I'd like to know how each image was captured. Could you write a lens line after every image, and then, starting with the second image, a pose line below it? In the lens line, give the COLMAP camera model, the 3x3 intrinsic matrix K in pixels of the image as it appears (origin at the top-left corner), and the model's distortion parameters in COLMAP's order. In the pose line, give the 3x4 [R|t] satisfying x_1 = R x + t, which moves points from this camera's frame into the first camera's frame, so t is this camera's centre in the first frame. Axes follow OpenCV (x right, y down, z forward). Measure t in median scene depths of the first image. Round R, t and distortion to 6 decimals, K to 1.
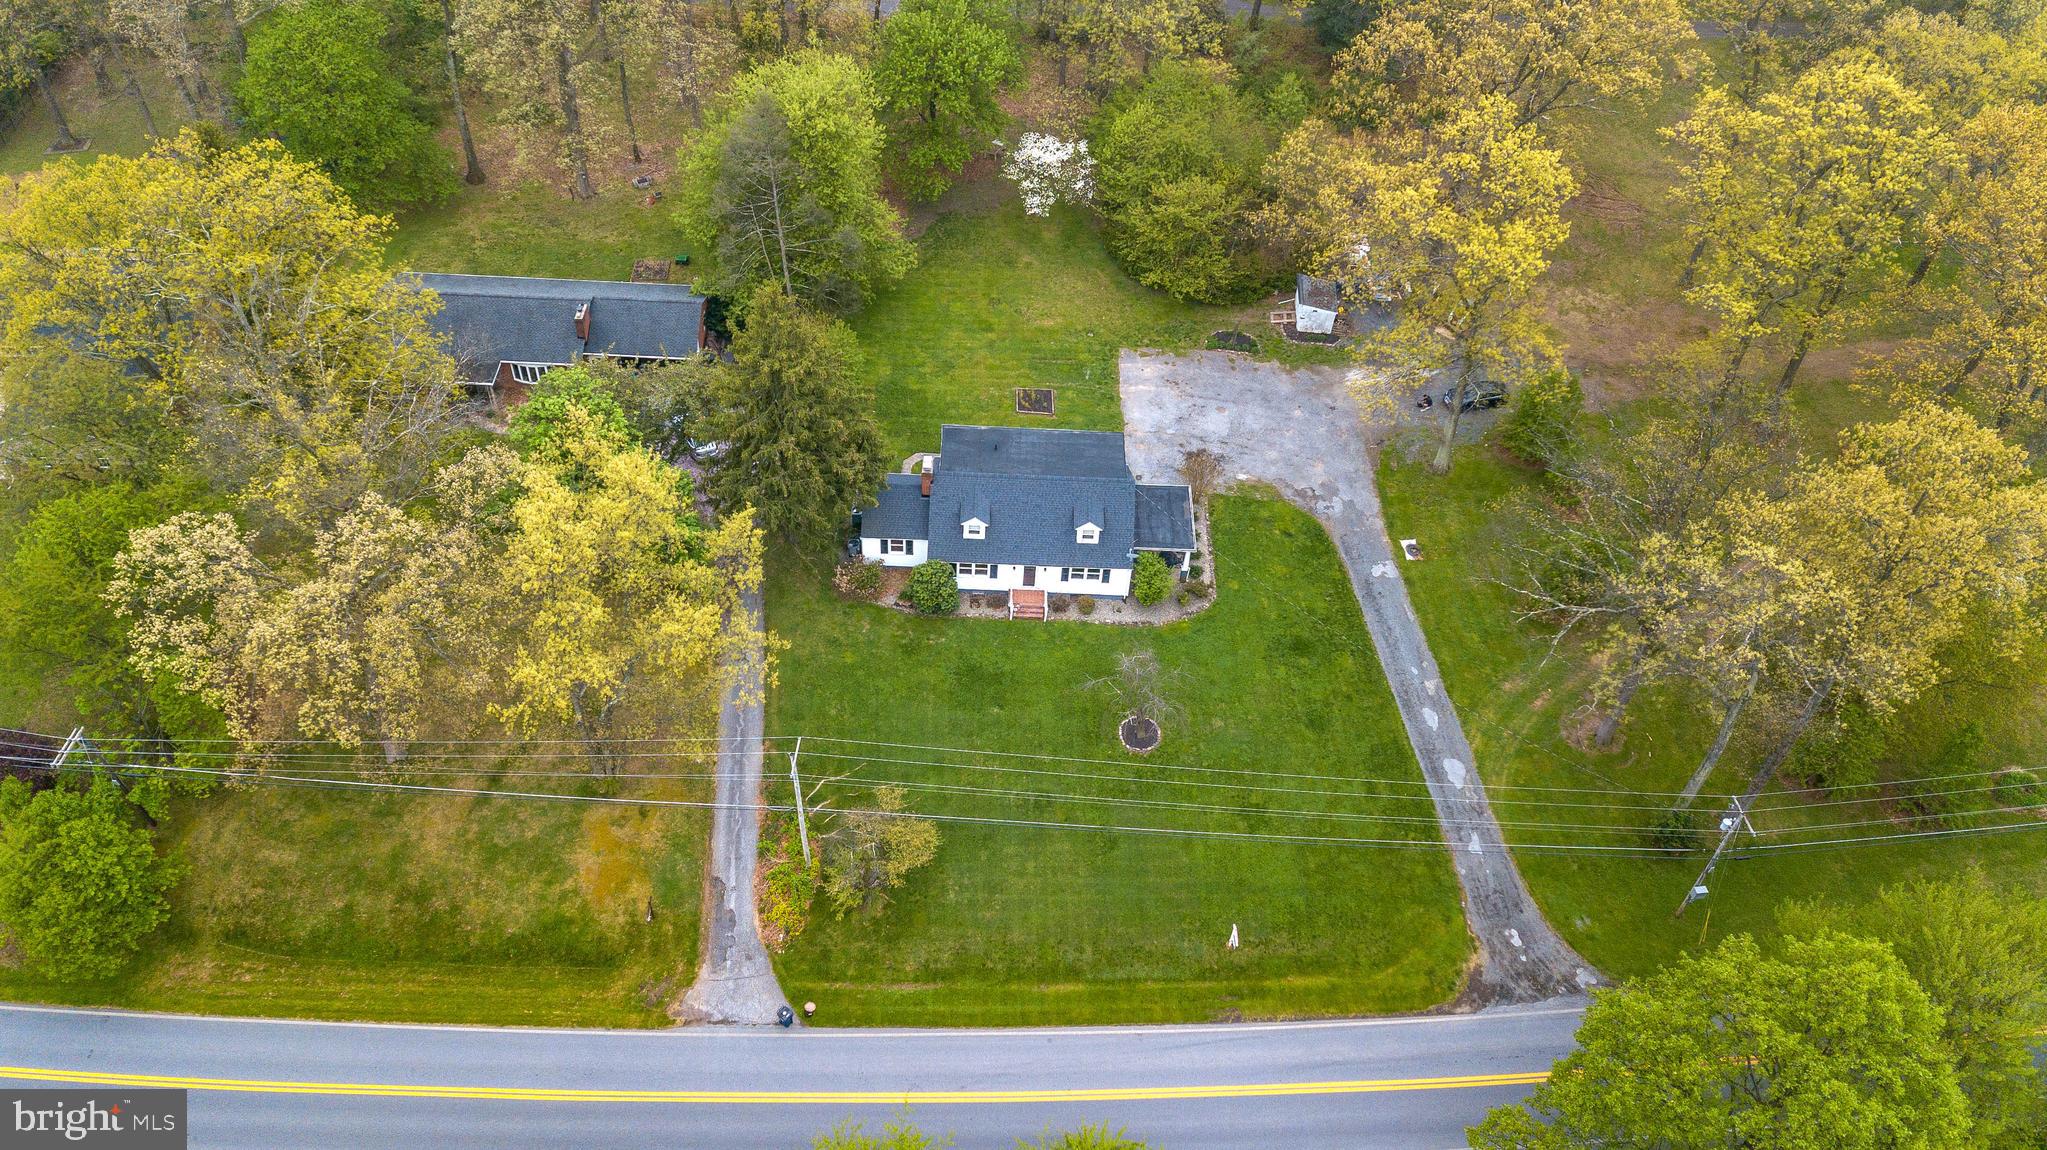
lens RADIAL K [[1563.3, 0, 1007.7], [0, 1563.3, 586.5], [0, 0, 1]] dist [0.042278, -0.019148]
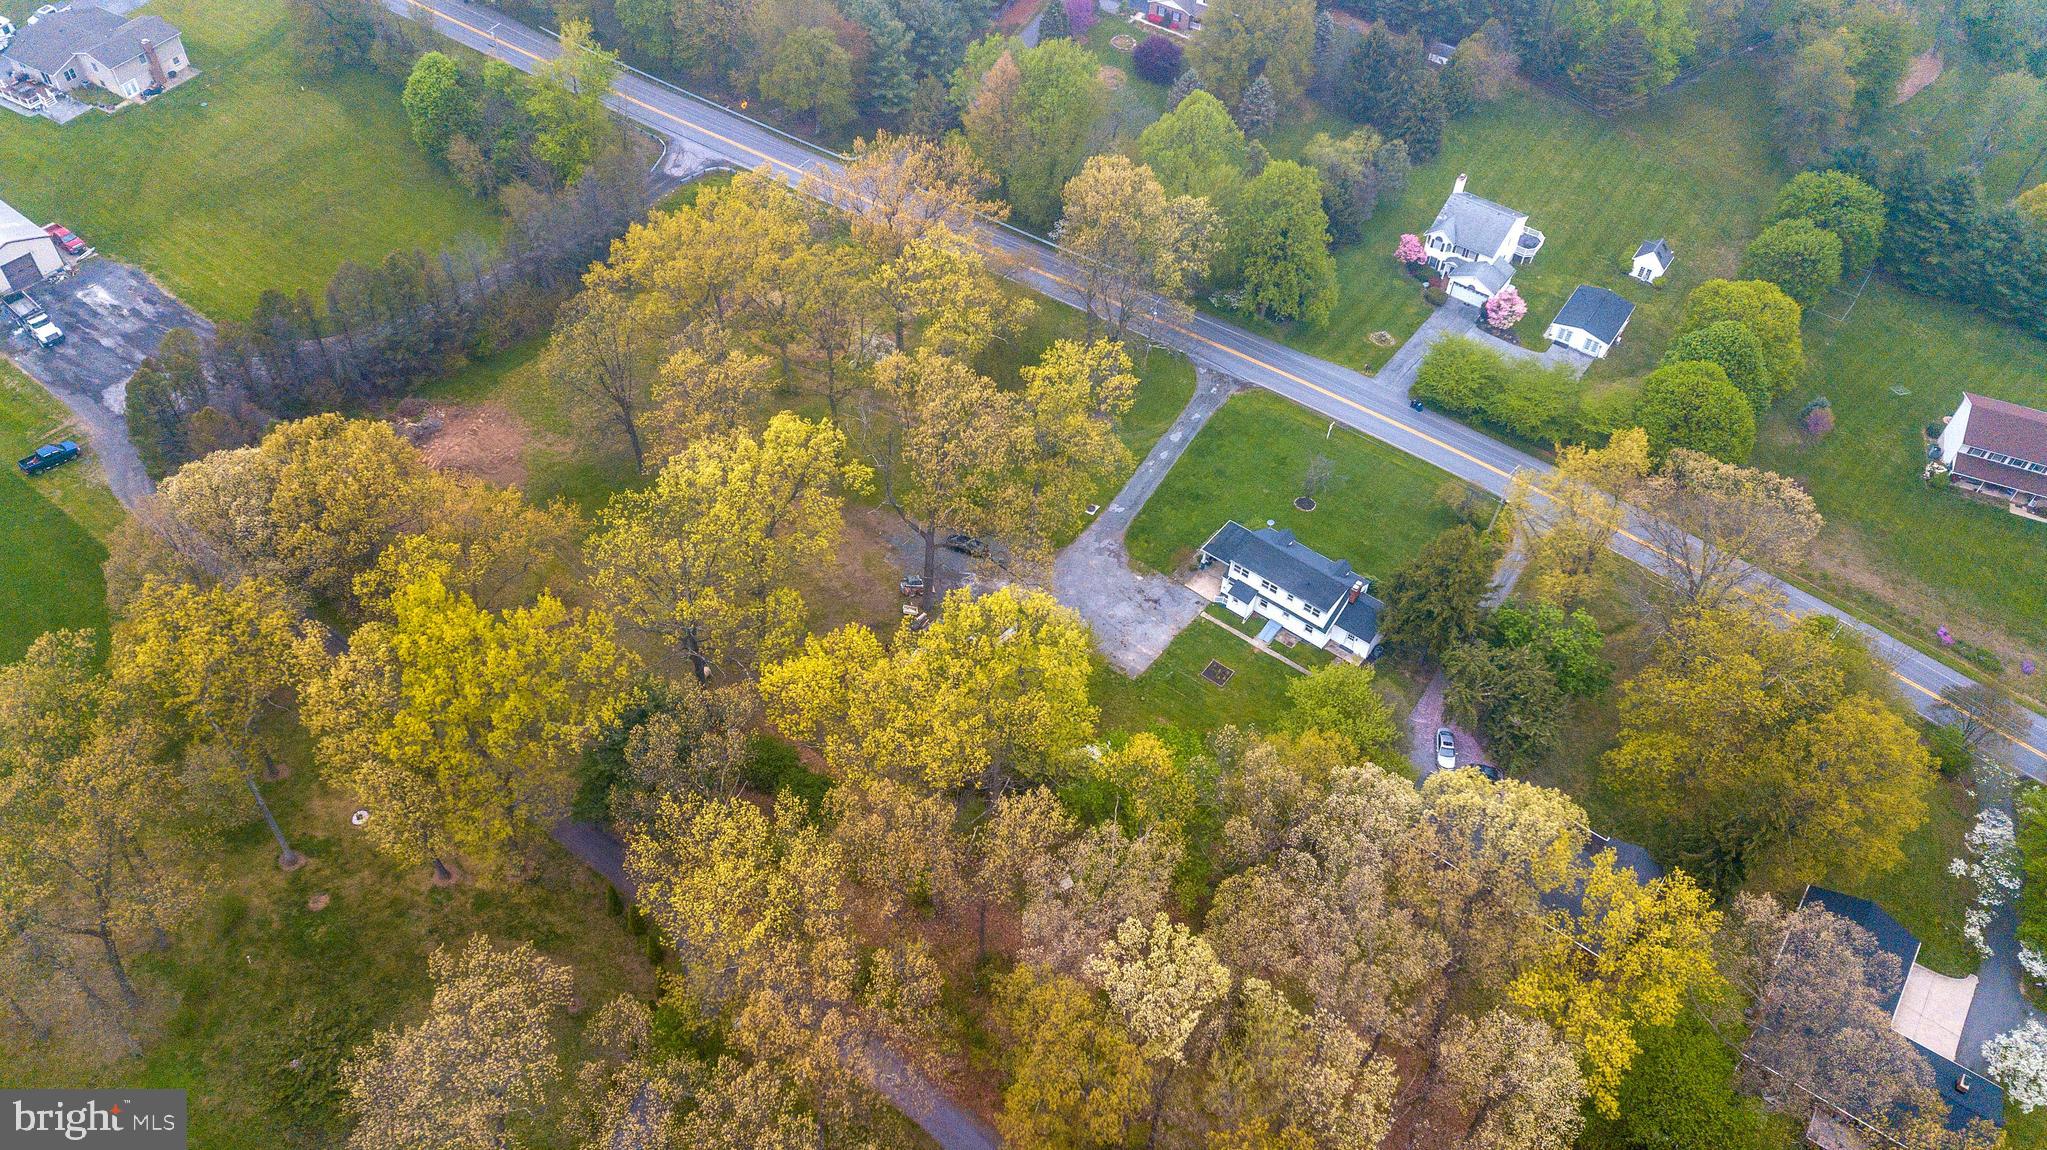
lens RADIAL K [[1563.3, 0, 1006.9], [0, 1563.3, 585.4], [0, 0, 1]] dist [0.042278, -0.019148]
pose [[-0.791225, -0.497491, 0.355620, -0.396144], [0.398701, 0.021272, 0.916834, -1.987628], [-0.463681, 0.867208, 0.181519, 0.959730]]
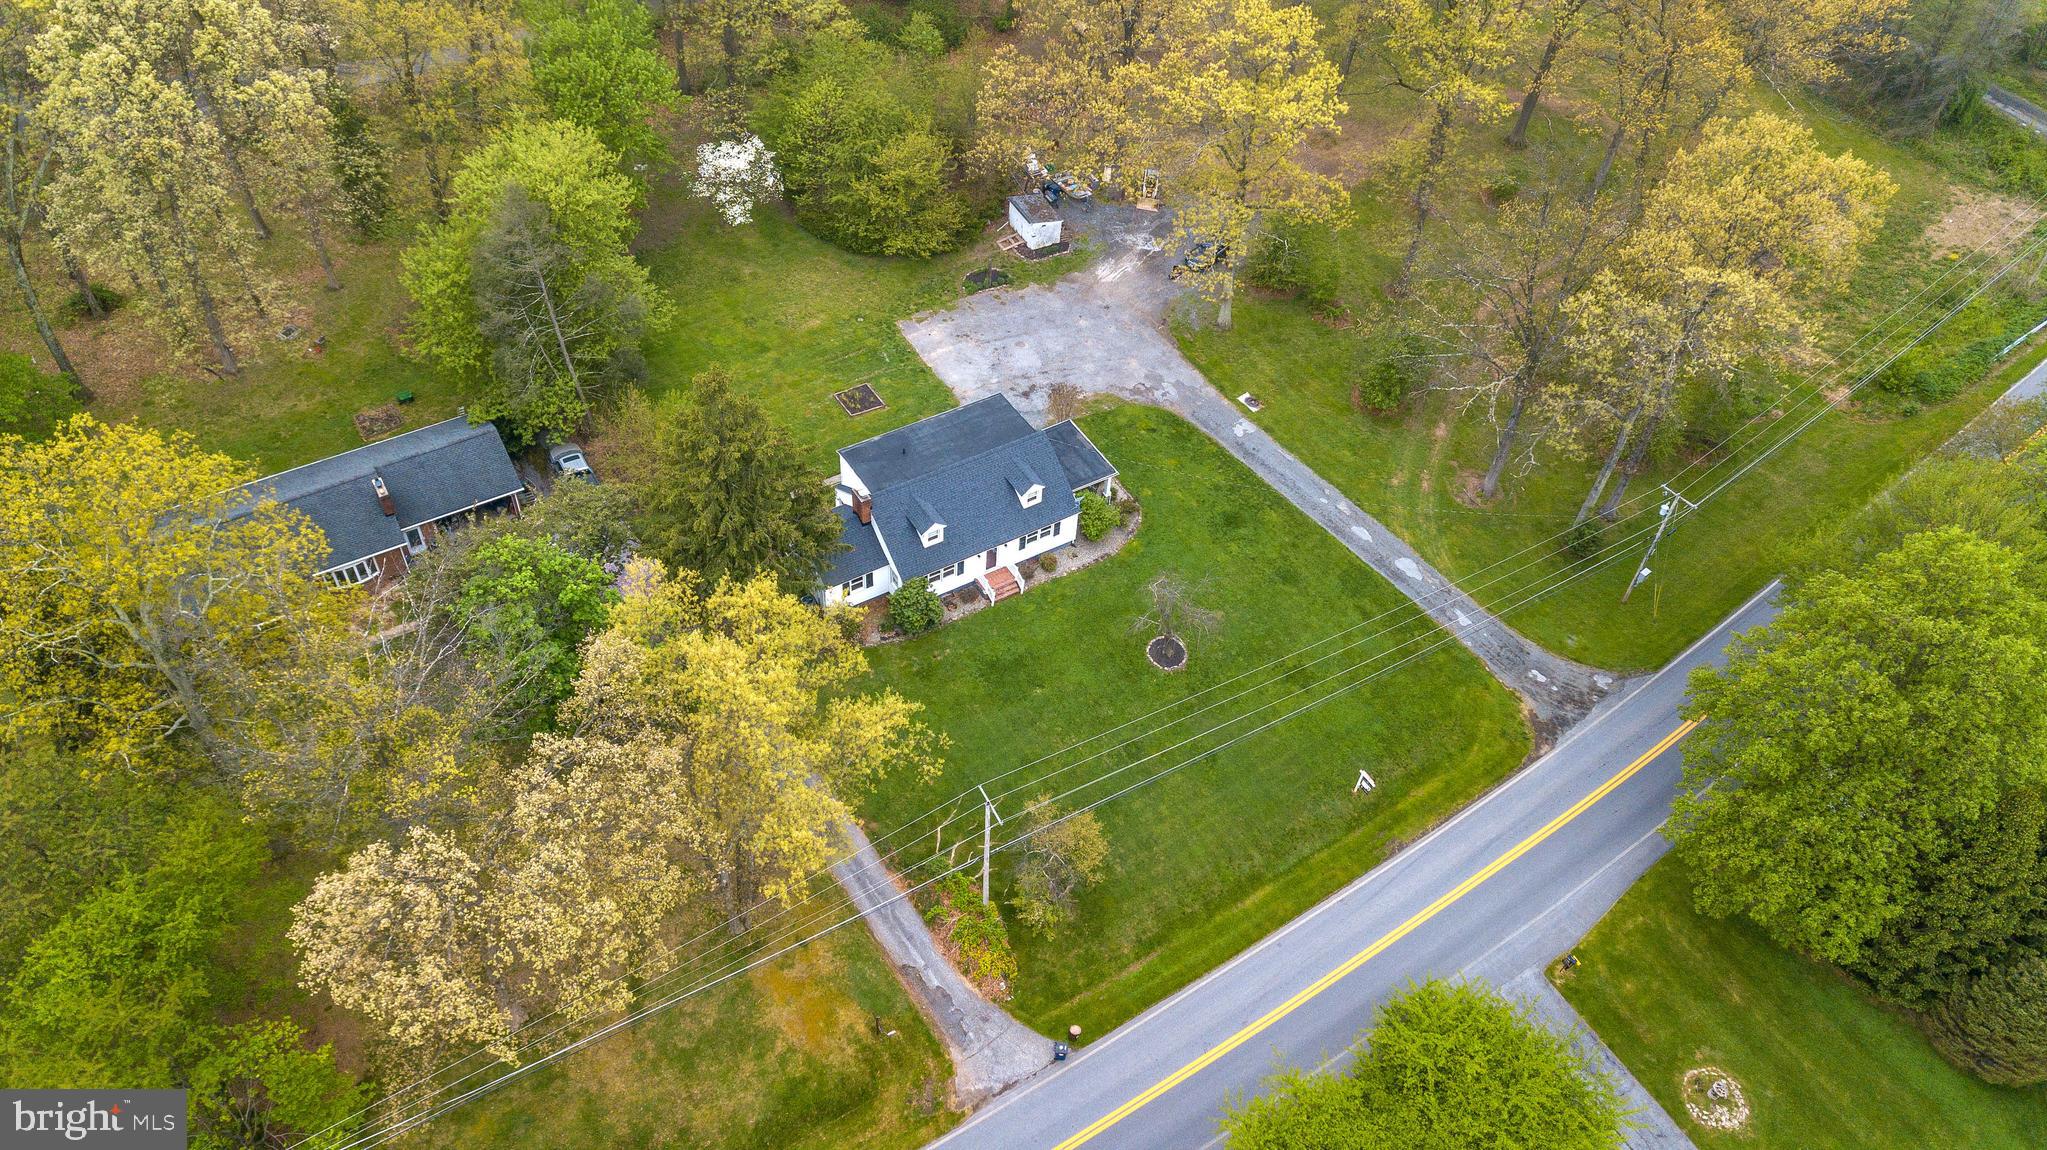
lens RADIAL K [[1563.3, 0, 1011.8], [0, 1563.3, 584.9], [0, 0, 1]] dist [0.042278, -0.019148]
pose [[0.849956, -0.395983, 0.347523, -0.366494], [0.382794, 0.917372, 0.109074, -0.105929], [-0.362000, 0.040322, 0.931306, 0.074574]]
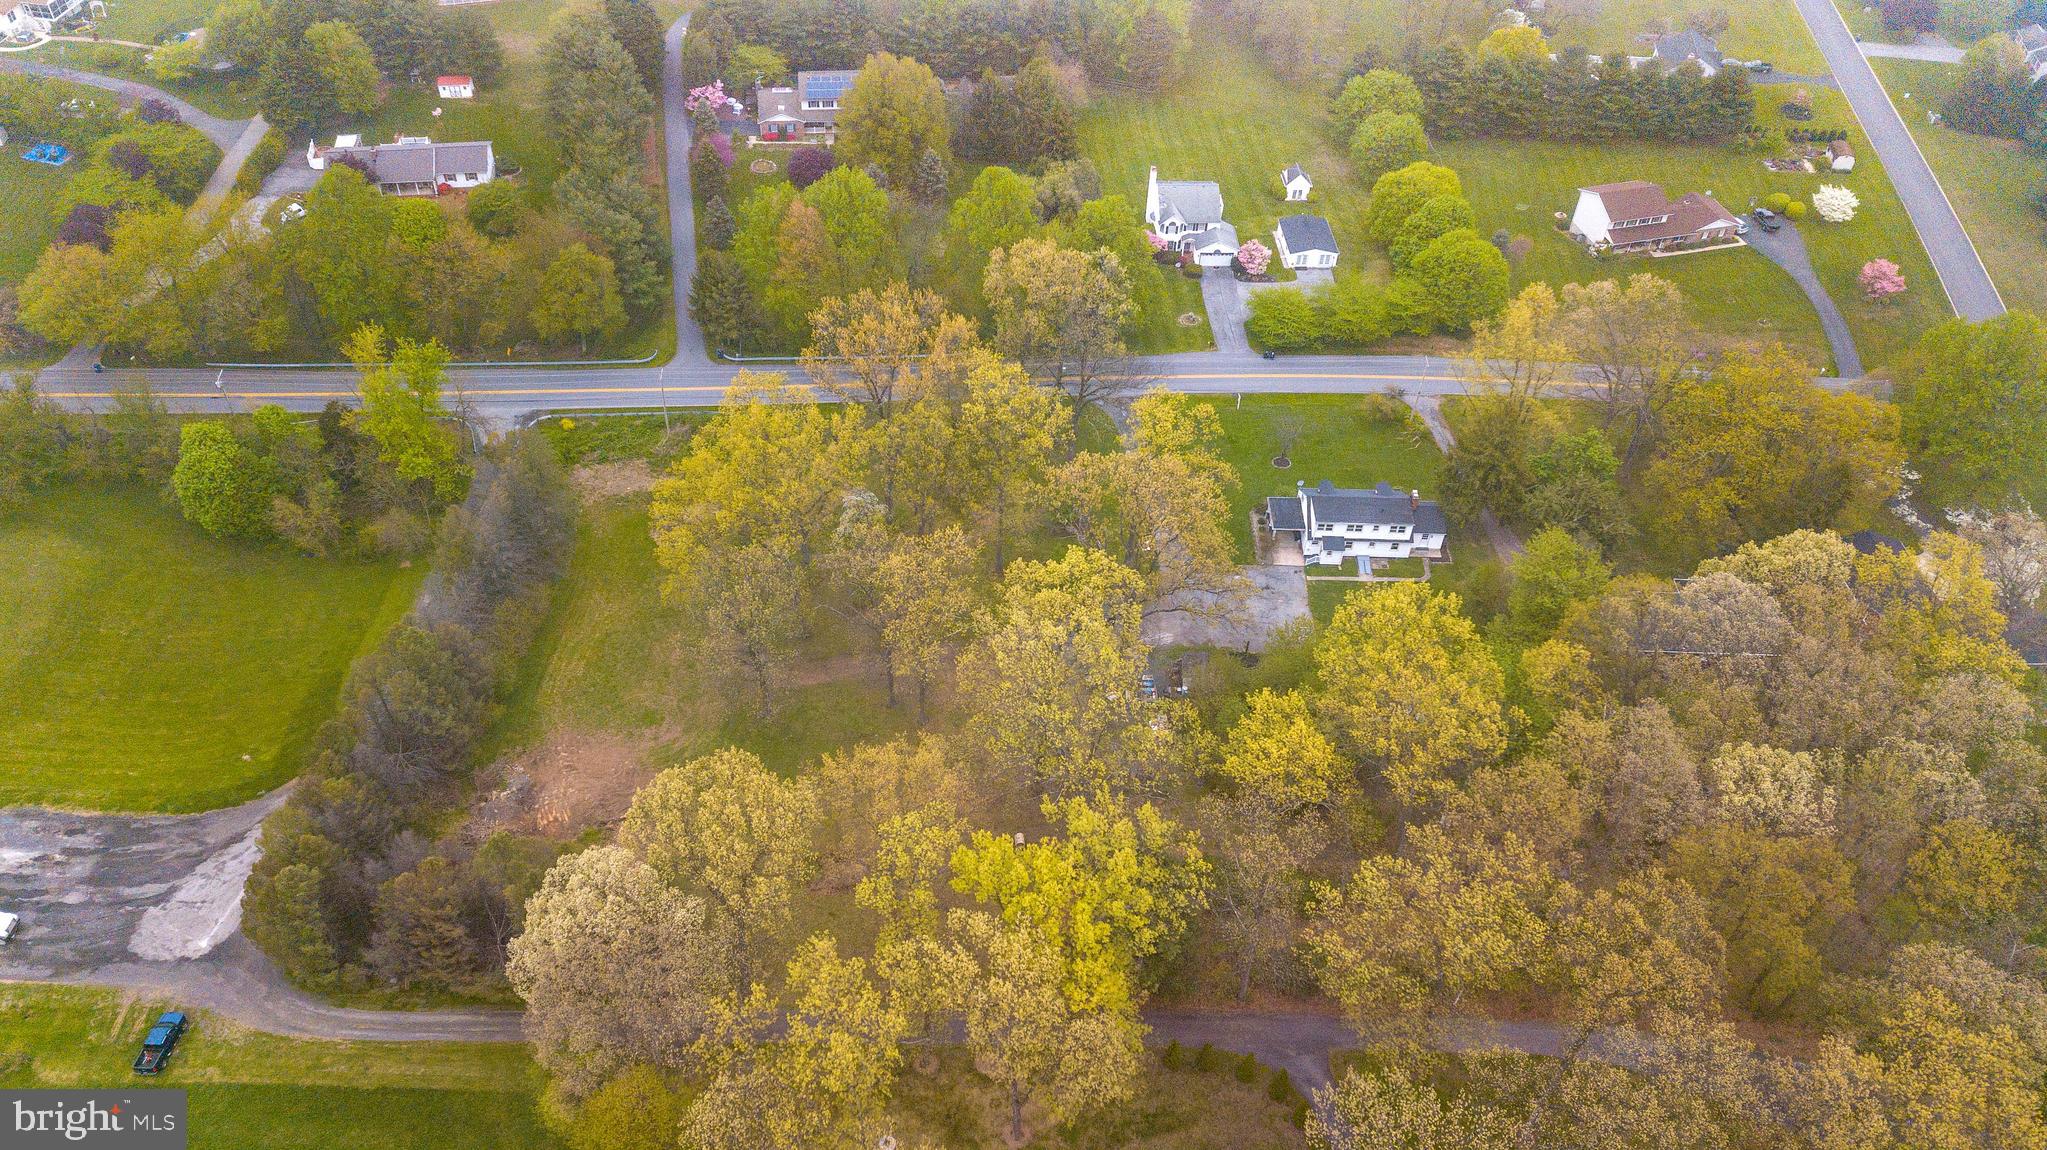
lens RADIAL K [[1563.3, 0, 1015.8], [0, 1563.3, 580.5], [0, 0, 1]] dist [0.042278, -0.019148]
pose [[-0.997515, -0.047359, -0.052163, 0.609095], [-0.050949, -0.026496, 0.998350, -2.260404], [-0.048663, 0.998526, 0.024017, 1.202294]]
